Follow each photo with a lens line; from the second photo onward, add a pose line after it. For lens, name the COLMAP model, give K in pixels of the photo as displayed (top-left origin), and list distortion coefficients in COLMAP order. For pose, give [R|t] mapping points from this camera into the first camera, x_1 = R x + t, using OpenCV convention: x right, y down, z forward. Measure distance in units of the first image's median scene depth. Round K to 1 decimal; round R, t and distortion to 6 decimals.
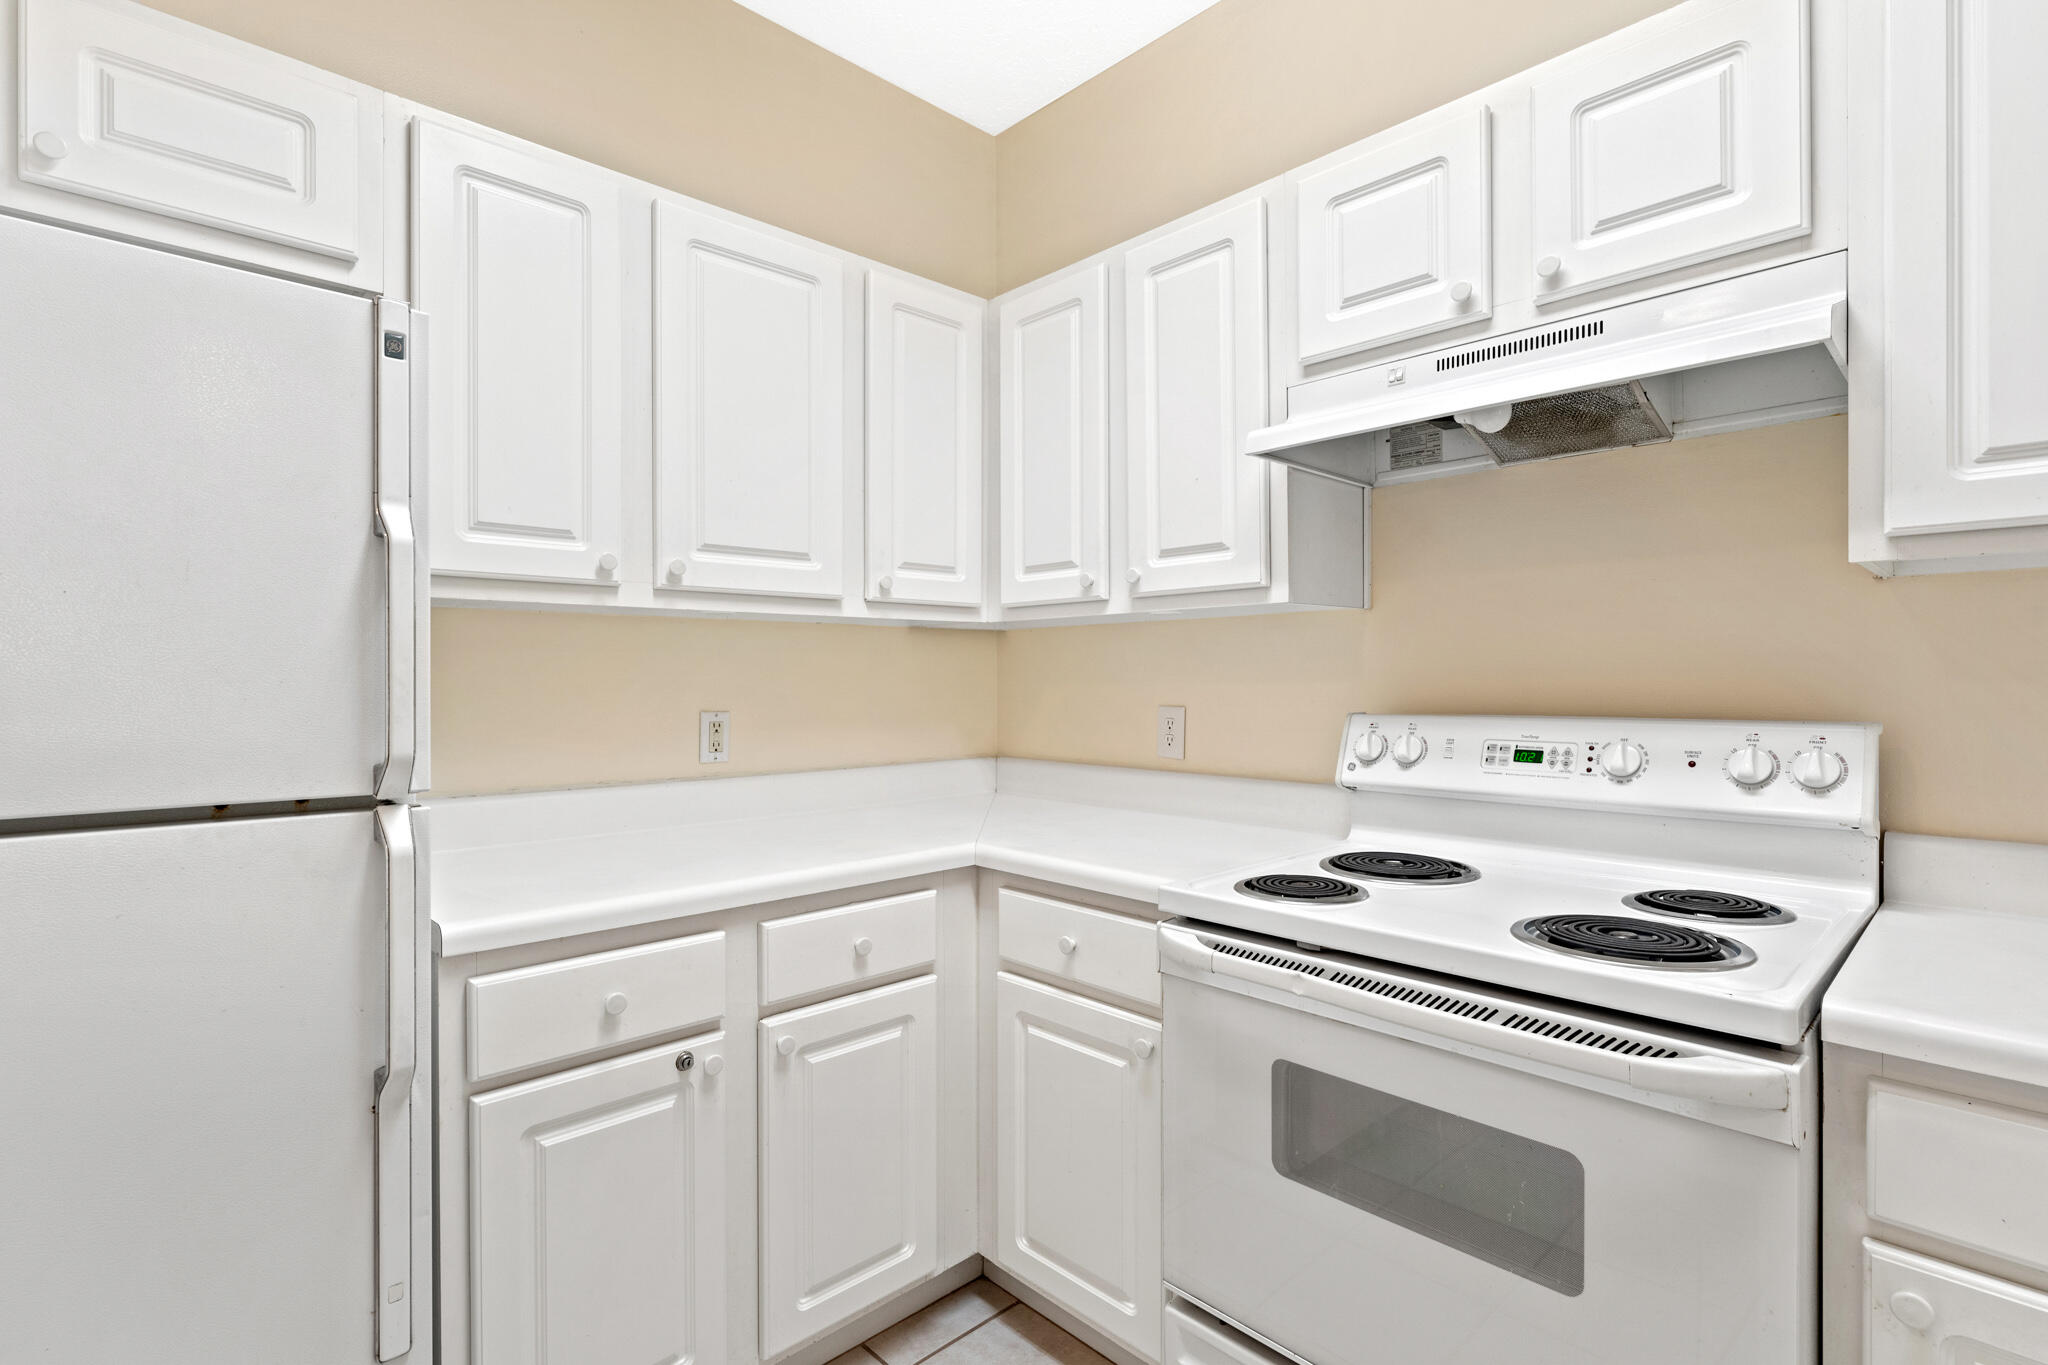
lens RADIAL K [[979.7, 0, 1024.0], [0, 979.7, 682.5], [0, 0, 1]] dist [0.017209, -0.000137]
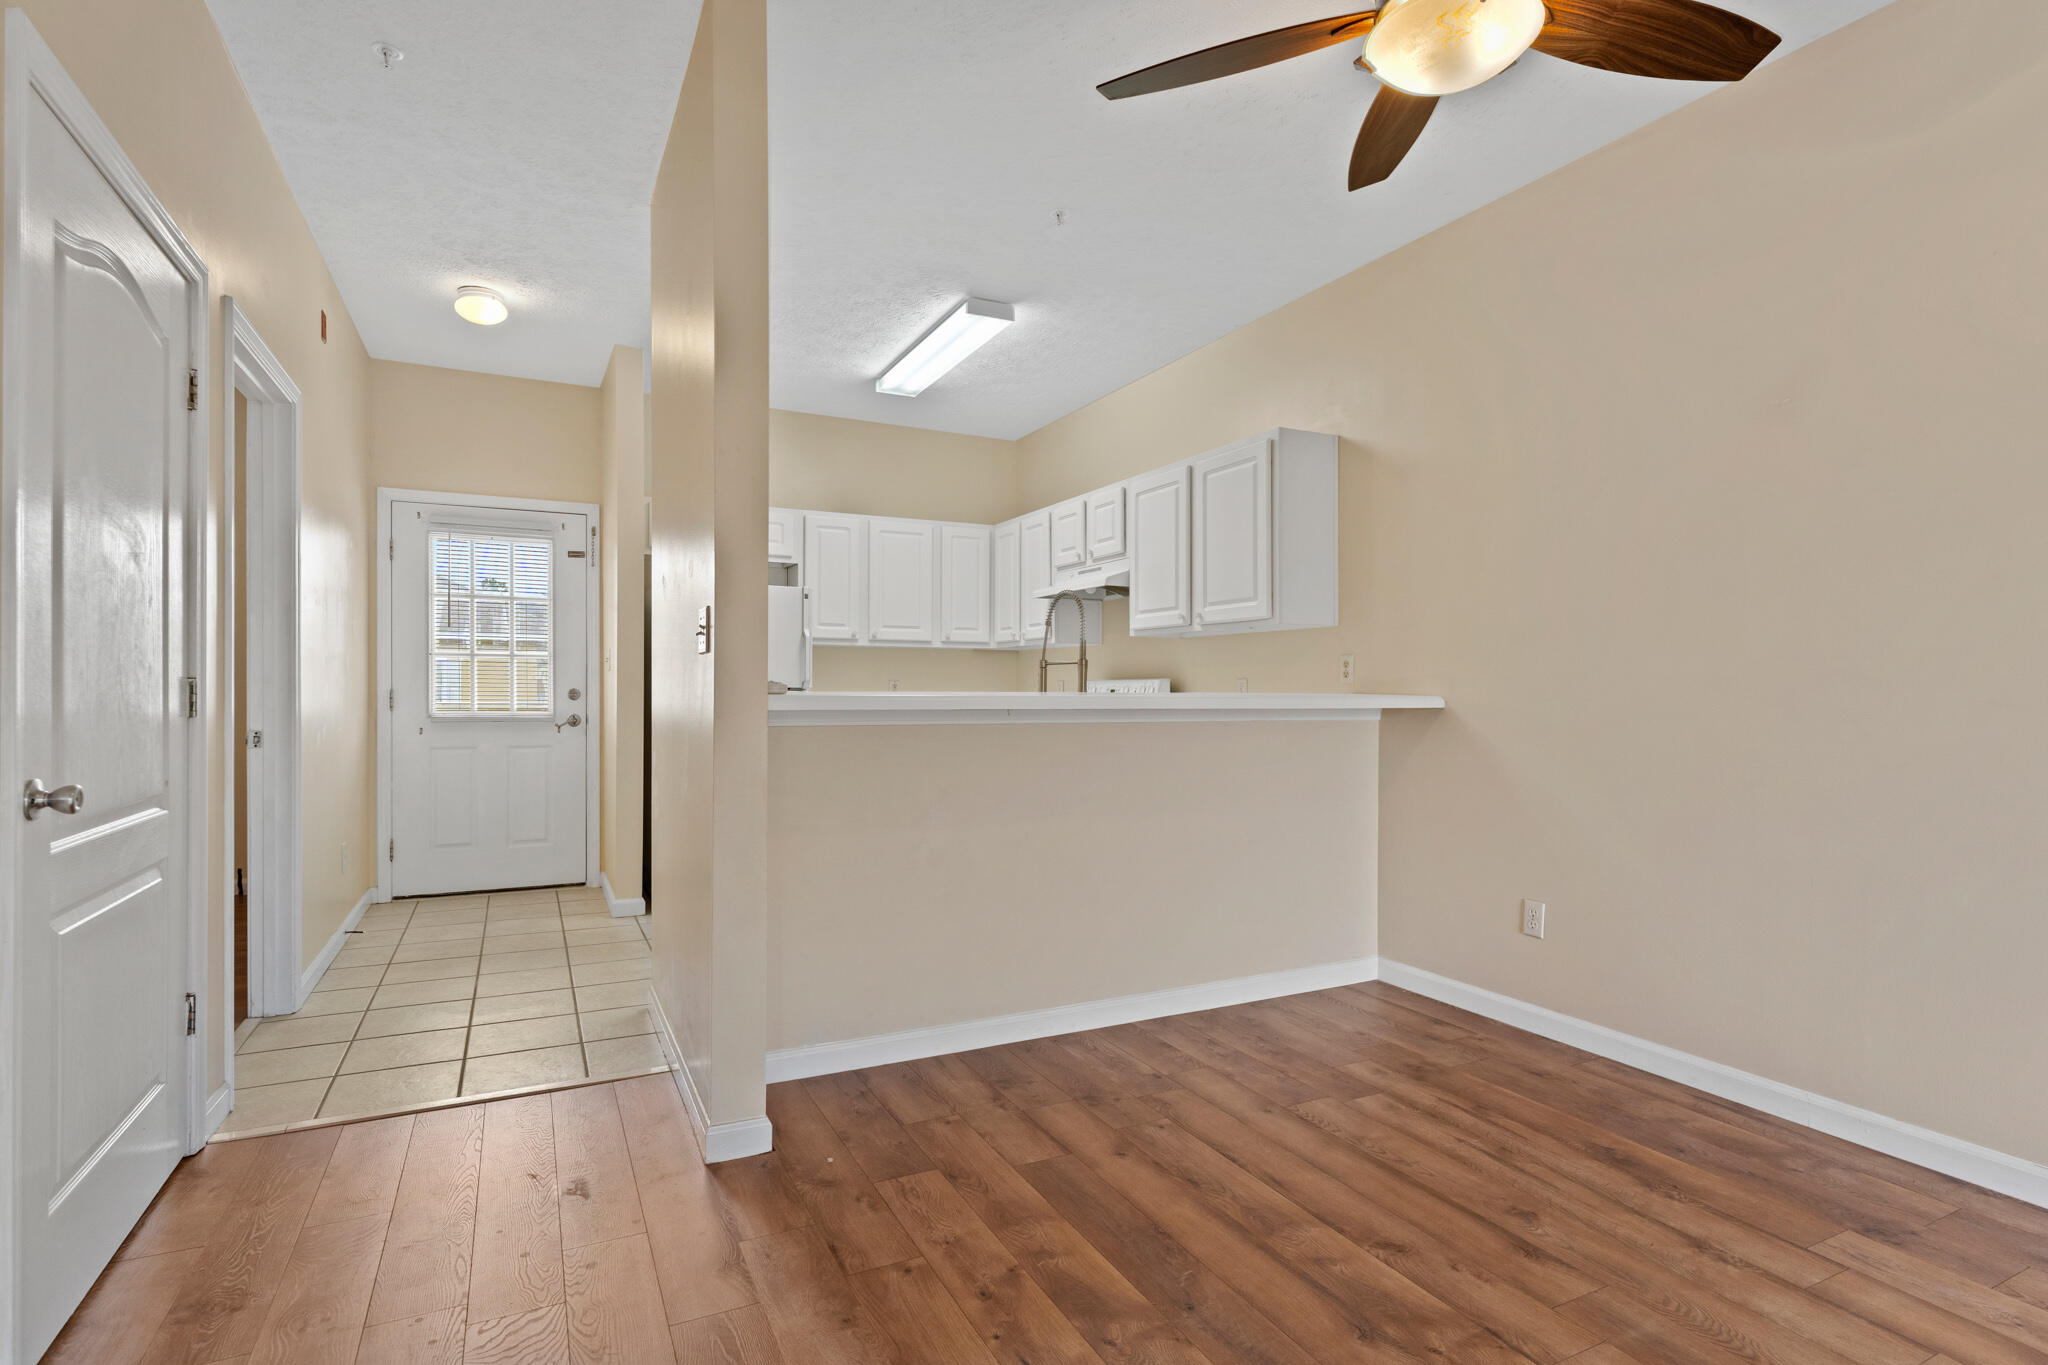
lens RADIAL K [[1030.2, 0, 1024.0], [0, 1030.2, 682.5], [0, 0, 1]] dist [0.002572, 0.000063]
pose [[0.953621, 0.005134, -0.300965, 1.235414], [-0.009163, 0.999886, -0.011980, 0.088012], [0.300869, 0.014182, 0.953560, -2.265653]]
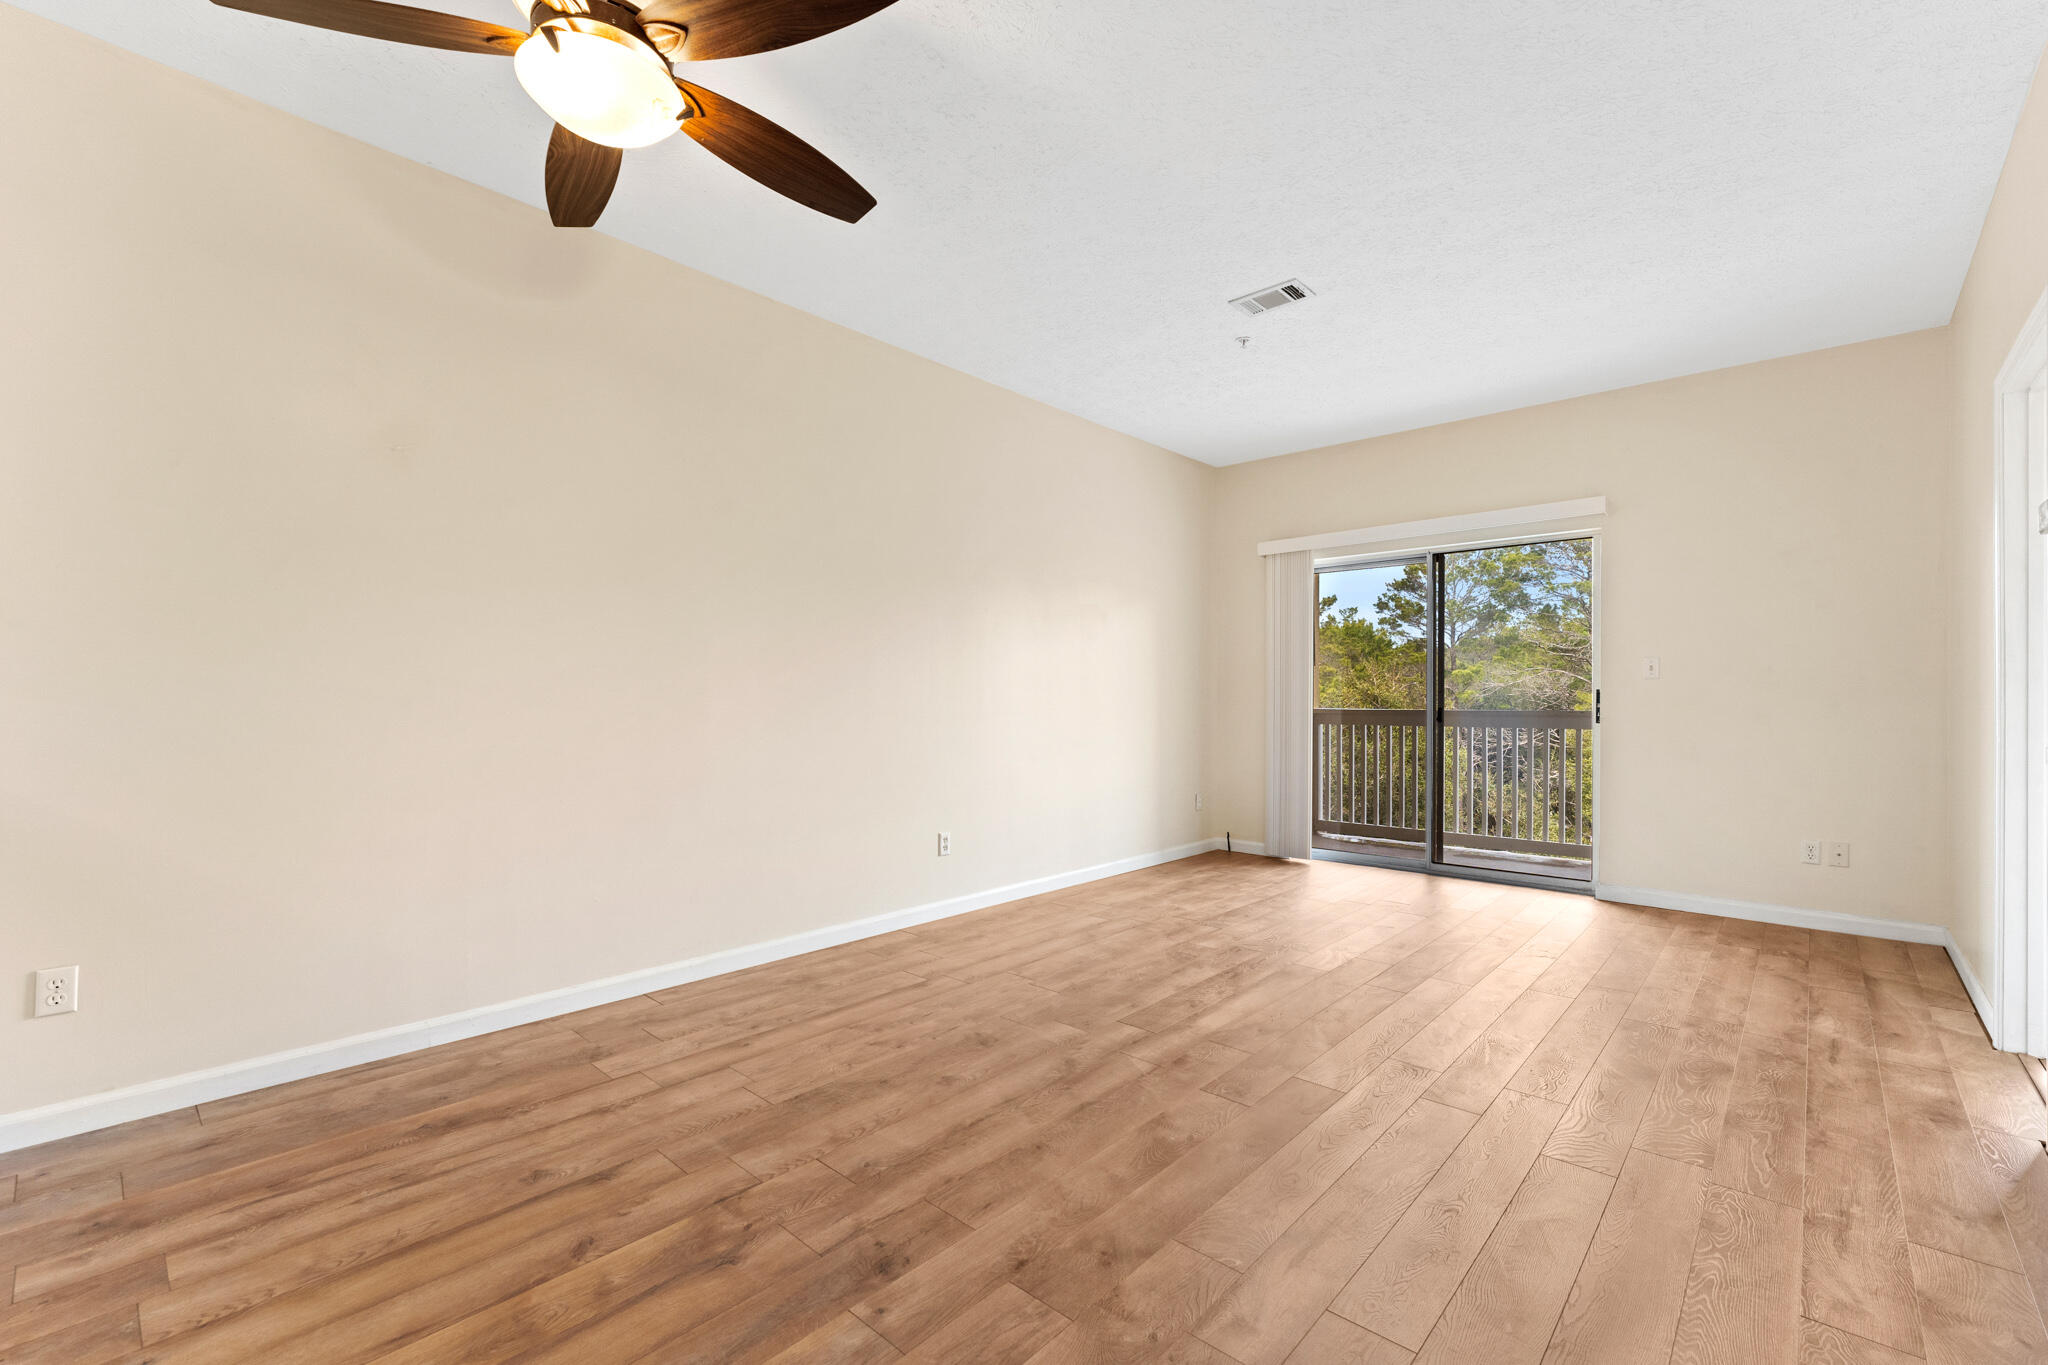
lens RADIAL K [[869.5, 0, 1024.0], [0, 869.5, 682.5], [0, 0, 1]] dist [-0.001583, 0.000240]
pose [[-0.070669, 0.022452, 0.997247, 0.158510], [0.005111, 0.999742, -0.022146, 0.092370], [-0.997487, 0.003532, -0.070766, -1.373831]]
